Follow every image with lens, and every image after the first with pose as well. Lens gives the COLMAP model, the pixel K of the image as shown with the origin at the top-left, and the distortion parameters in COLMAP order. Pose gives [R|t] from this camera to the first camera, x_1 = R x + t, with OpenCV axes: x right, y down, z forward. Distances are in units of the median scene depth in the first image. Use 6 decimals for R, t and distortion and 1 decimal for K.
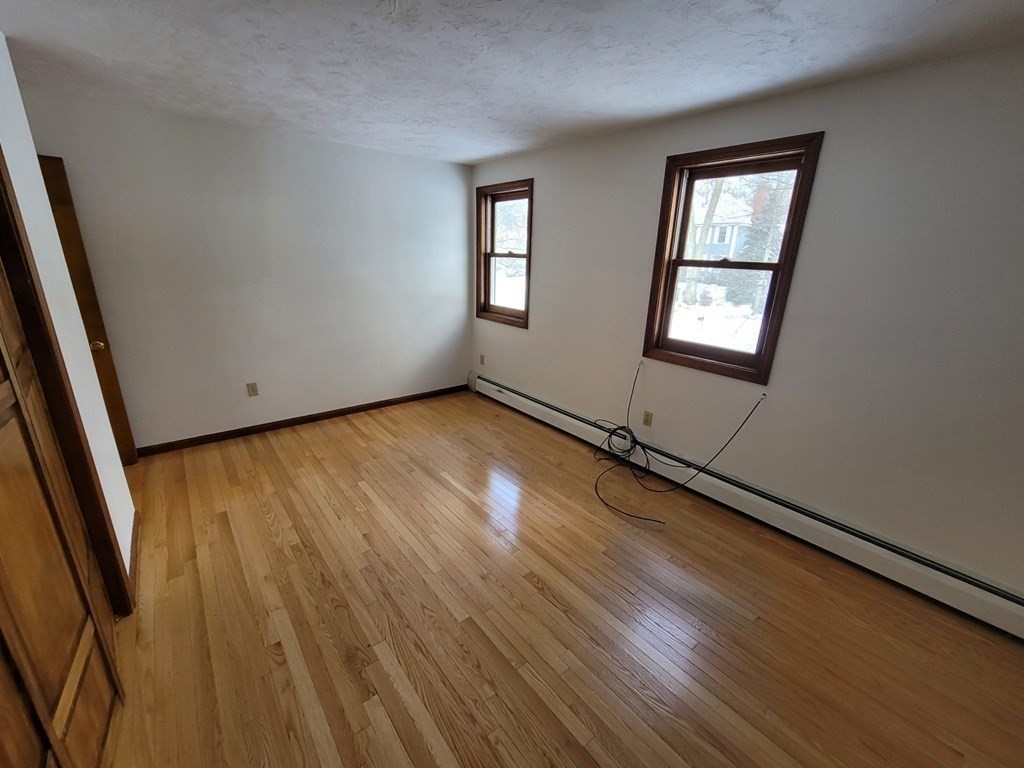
lens RADIAL K [[415.8, 0, 510.7], [0, 415.8, 385.6], [0, 0, 1]] dist [-0.008875, -0.000054]
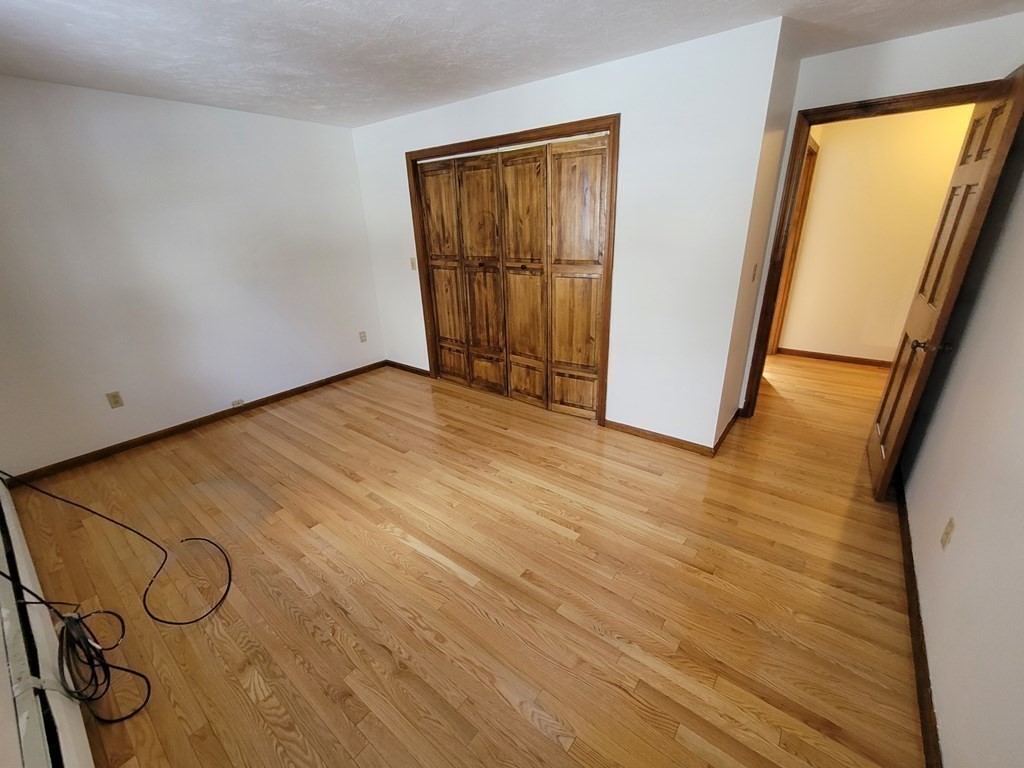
lens RADIAL K [[415.8, 0, 513.7], [0, 415.8, 386.0], [0, 0, 1]] dist [-0.008875, -0.000054]
pose [[-0.972119, 0.087350, -0.217610, -0.117064], [-0.067082, 0.785642, 0.615034, -0.422531], [0.224687, 0.612484, -0.757878, 1.375308]]
